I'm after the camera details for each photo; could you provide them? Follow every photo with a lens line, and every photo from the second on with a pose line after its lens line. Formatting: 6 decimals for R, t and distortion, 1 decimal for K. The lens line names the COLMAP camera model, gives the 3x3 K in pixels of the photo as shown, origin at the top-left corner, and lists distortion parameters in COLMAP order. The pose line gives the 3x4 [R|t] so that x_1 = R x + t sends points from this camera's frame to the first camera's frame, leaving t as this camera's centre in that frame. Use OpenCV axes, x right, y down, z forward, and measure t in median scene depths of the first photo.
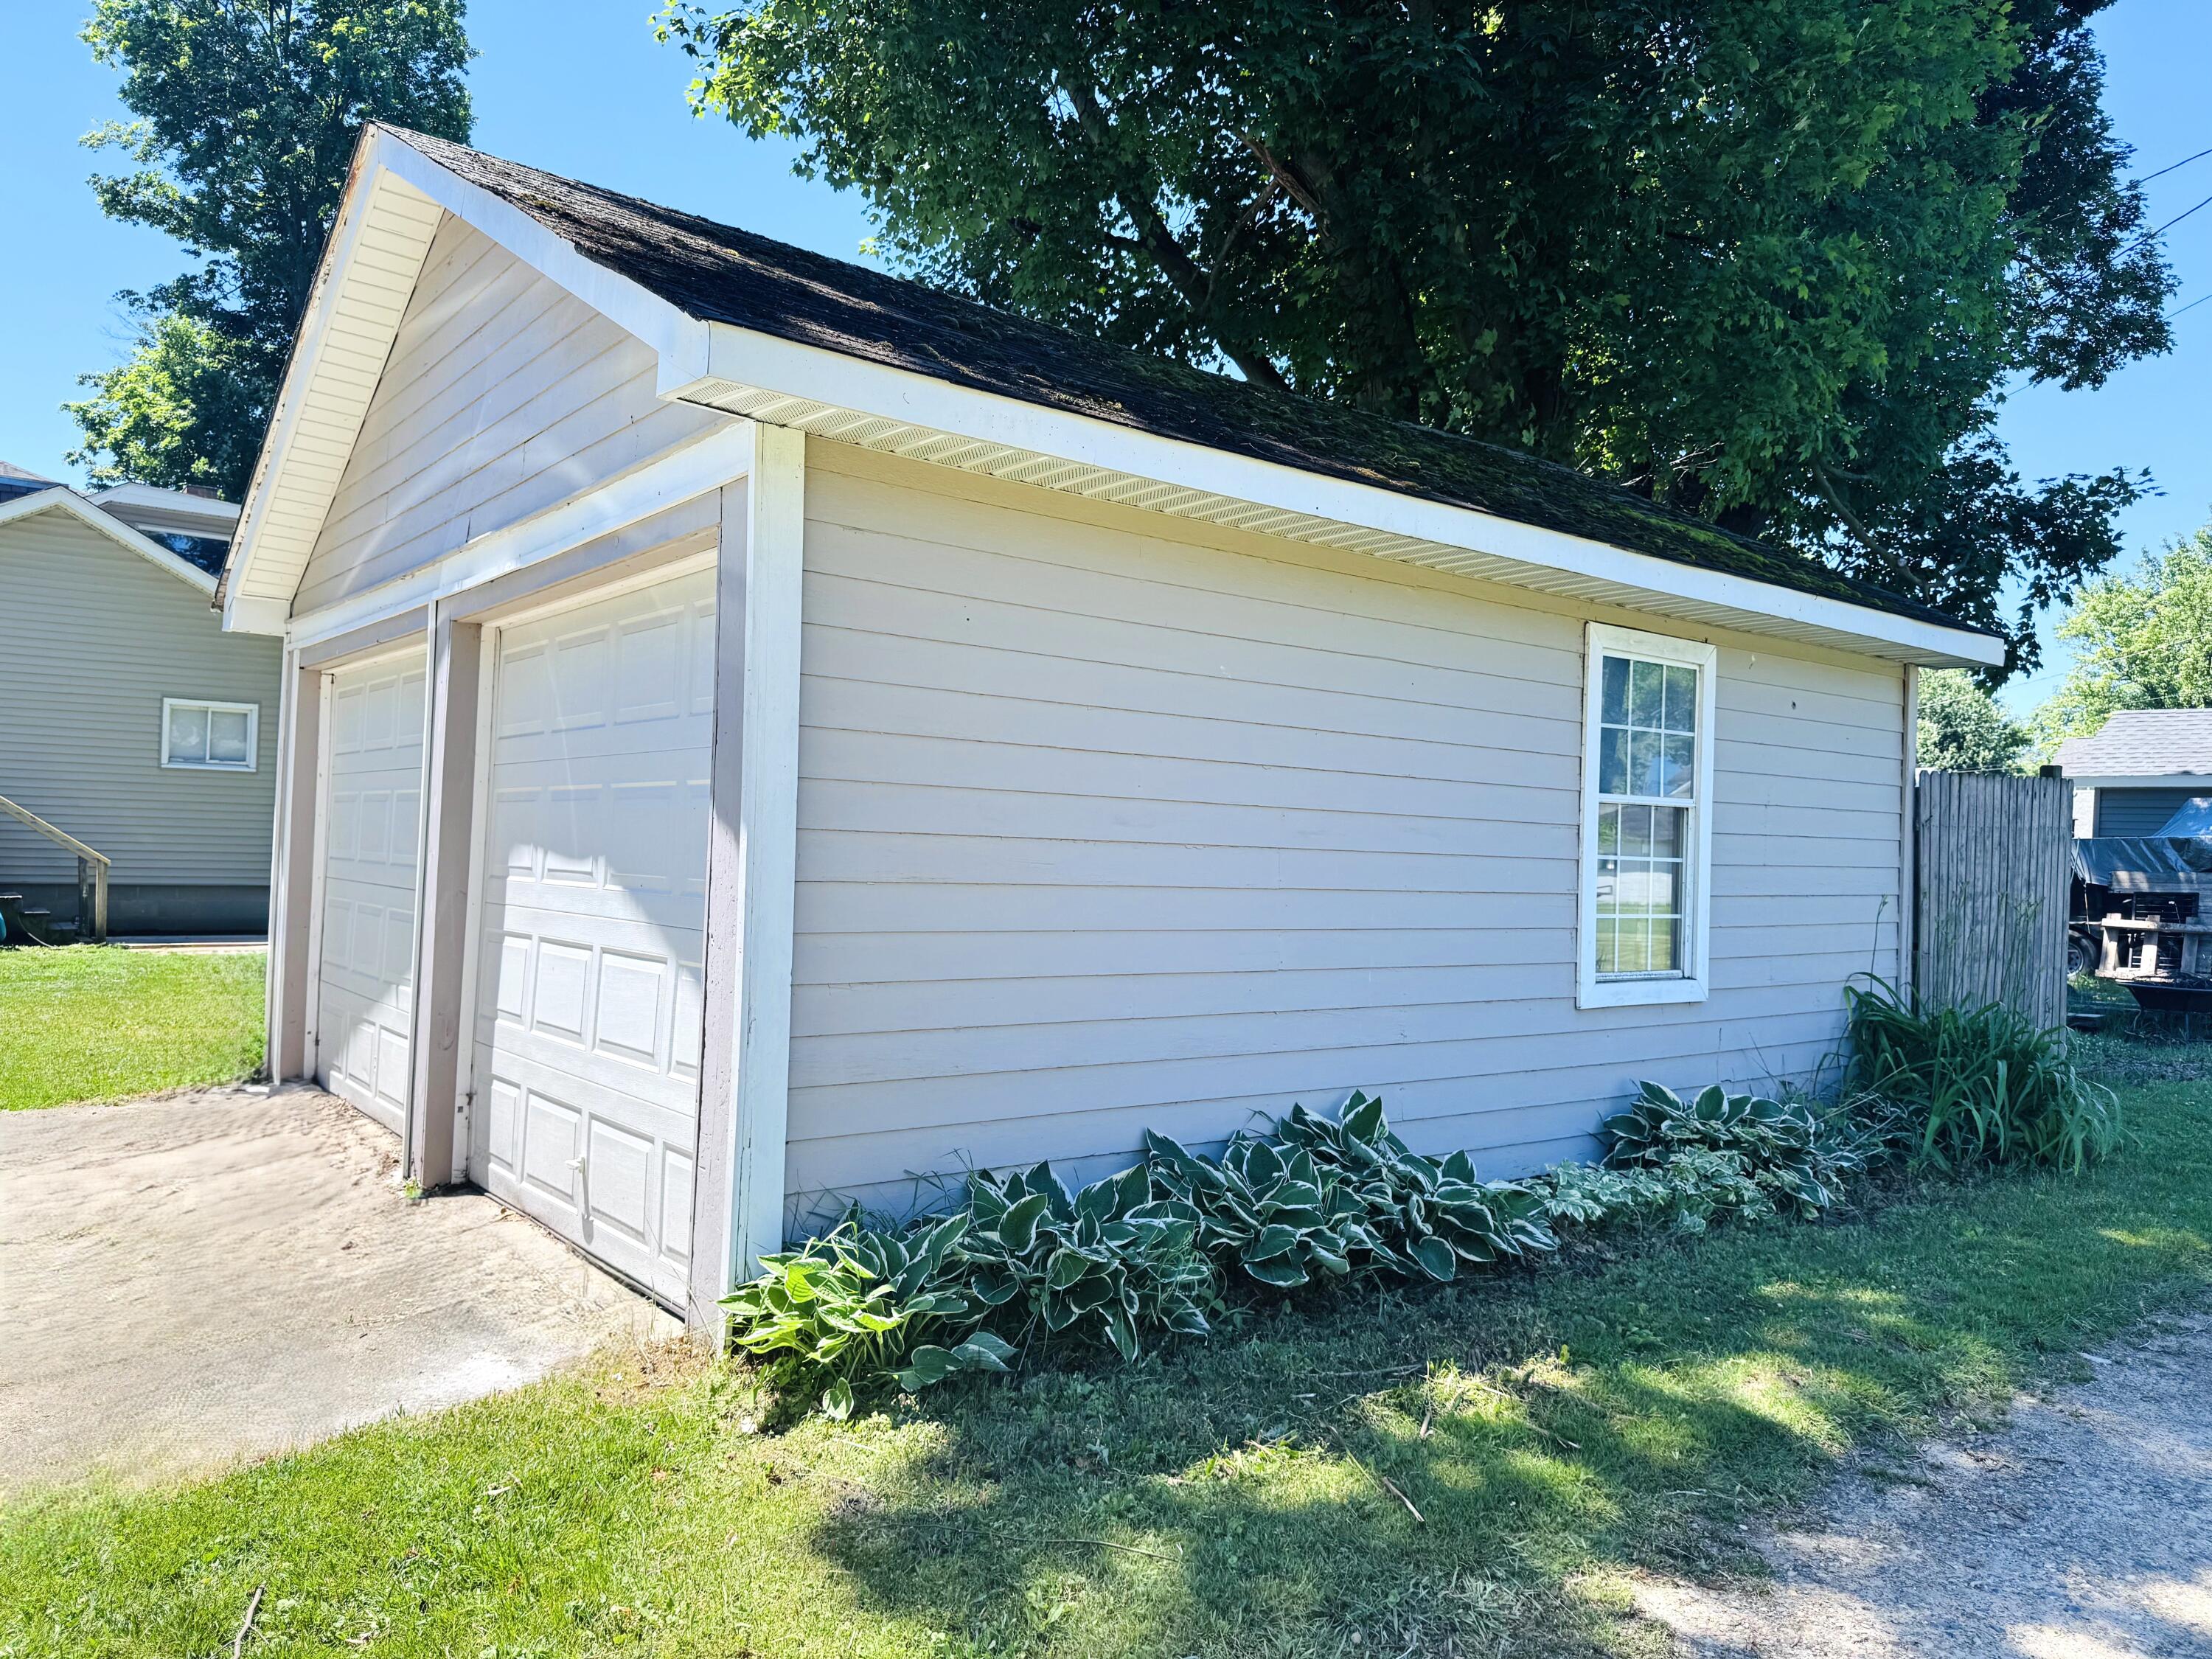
lens RADIAL K [[1563.3, 0, 1106.0], [0, 1563.3, 829.5], [0, 0, 1]] dist [0.002449, 0.000354]
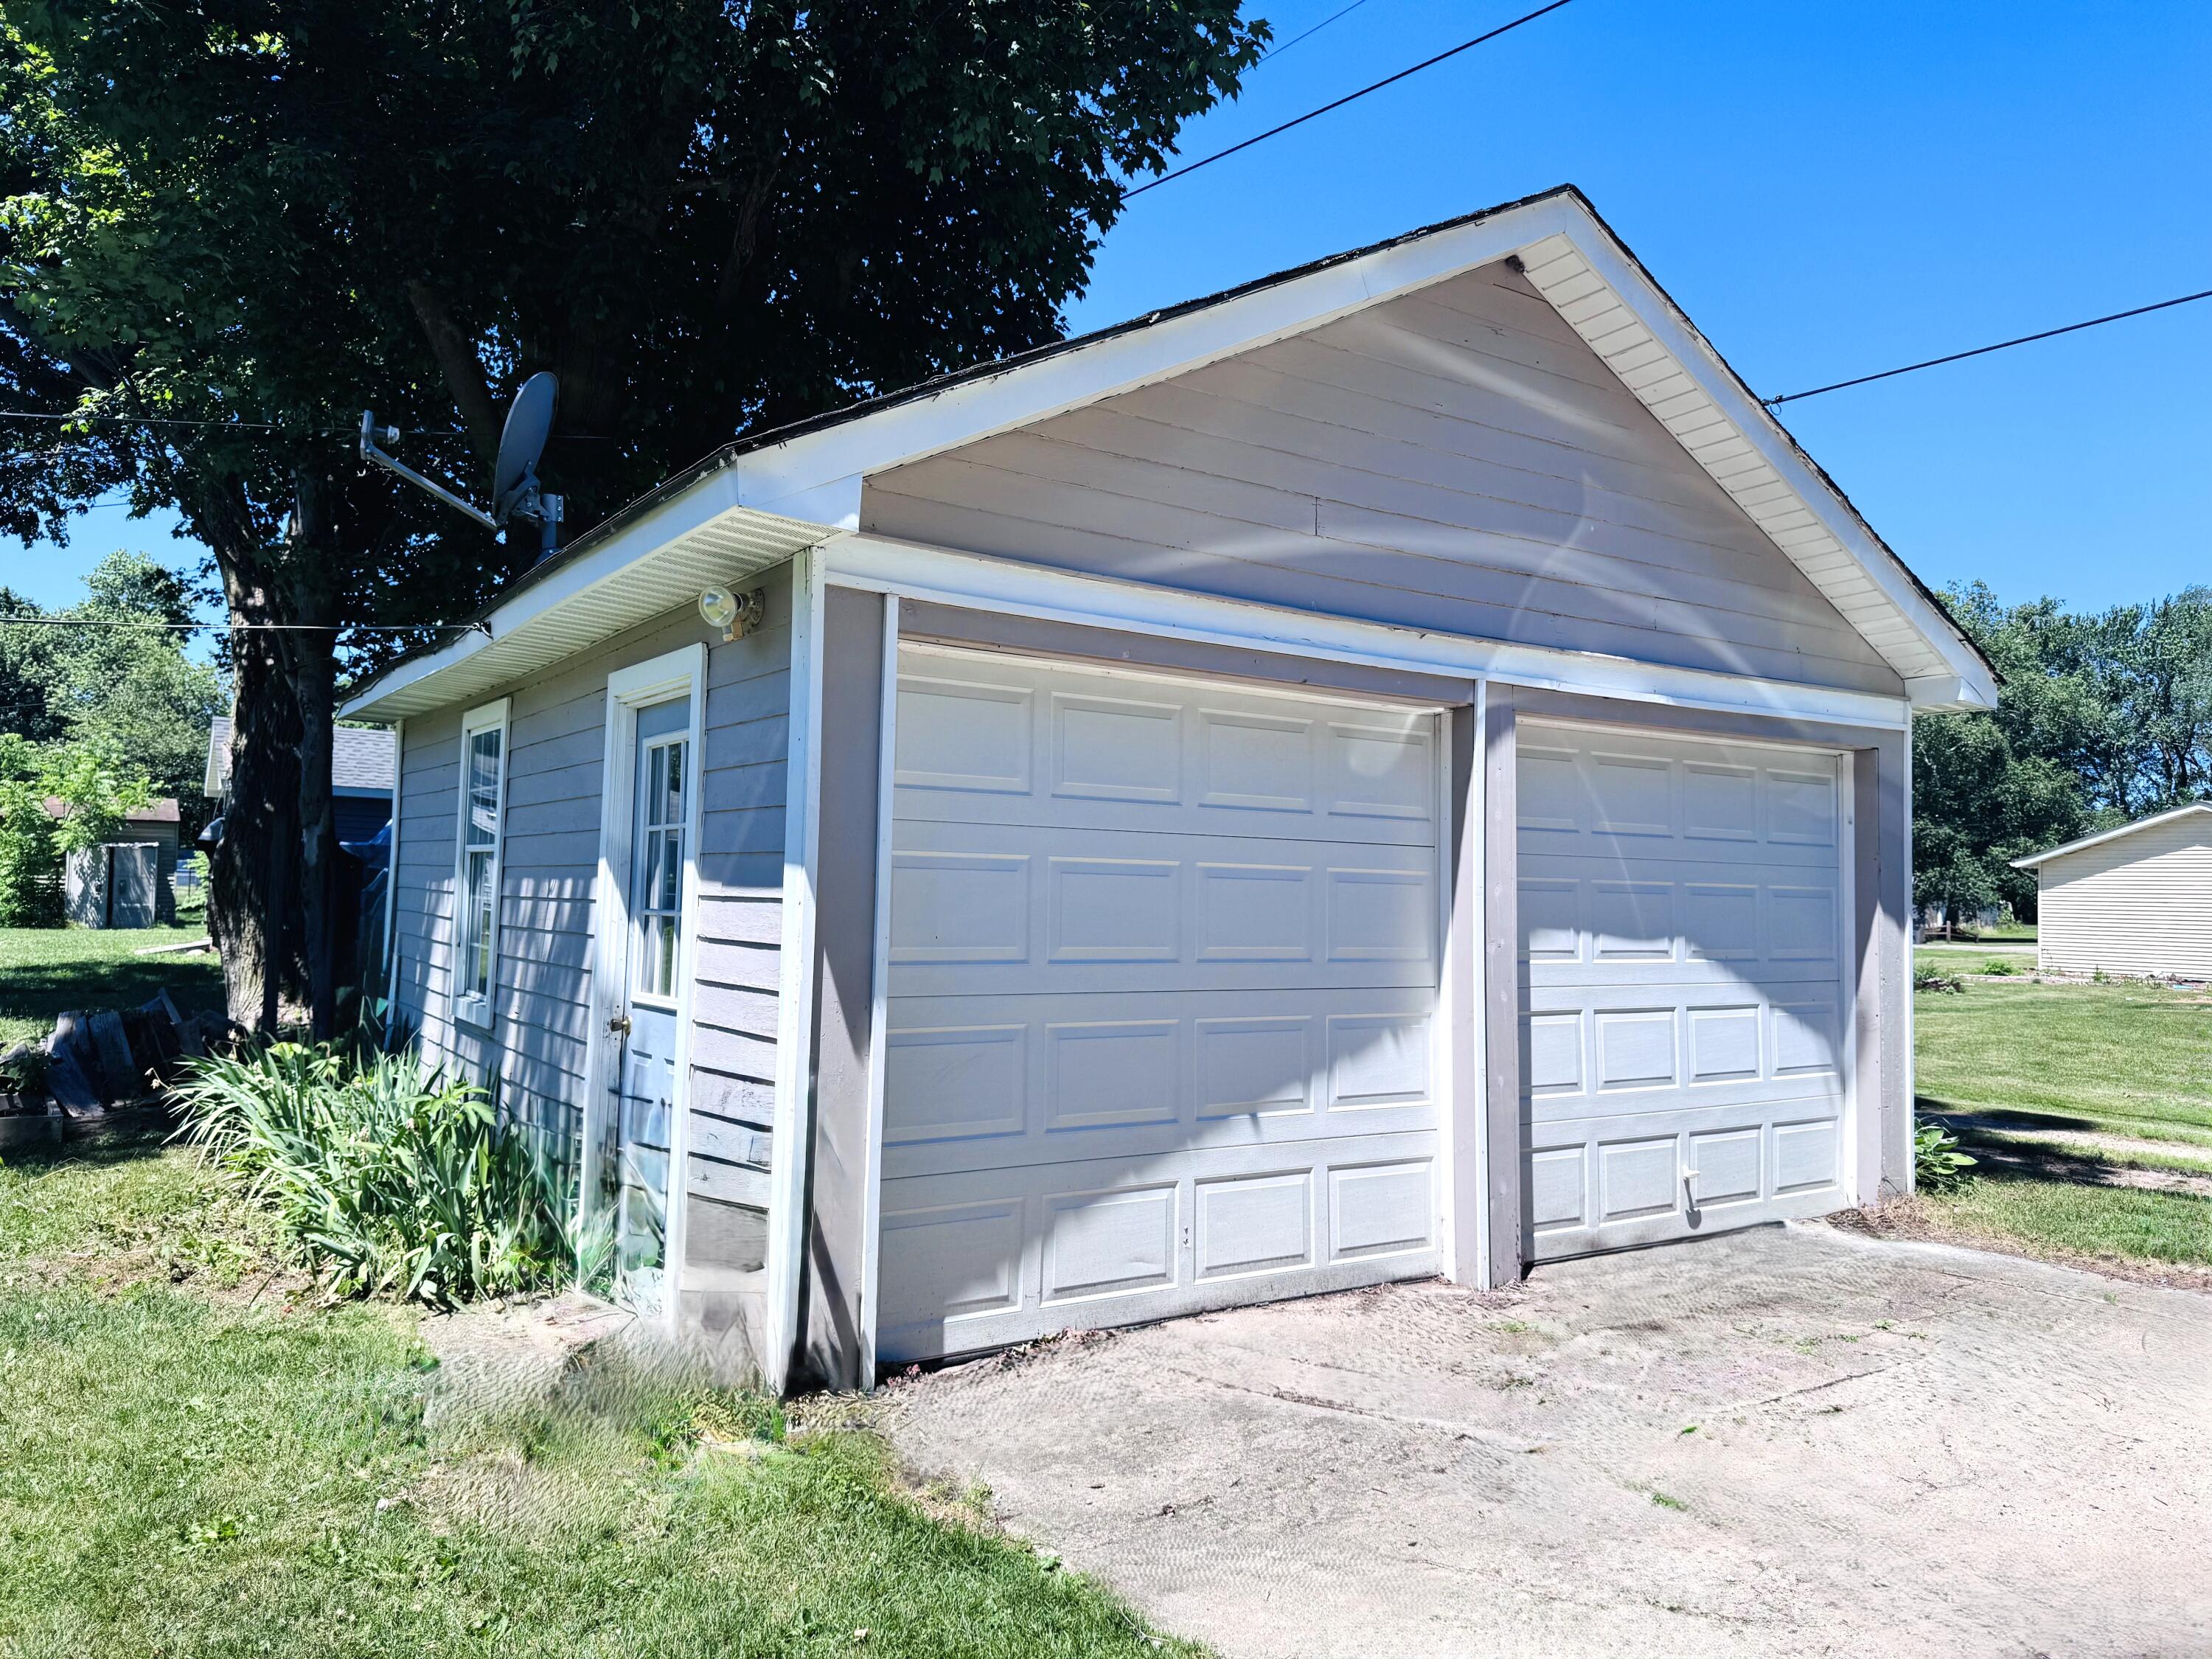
lens RADIAL K [[1563.3, 0, 1106.0], [0, 1563.3, 829.5], [0, 0, 1]] dist [0.002449, 0.000354]
pose [[0.071881, 0.020335, 0.997206, -1.637181], [-0.040542, 0.999025, -0.017450, -0.029835], [-0.996589, -0.039175, 0.072635, 1.367523]]
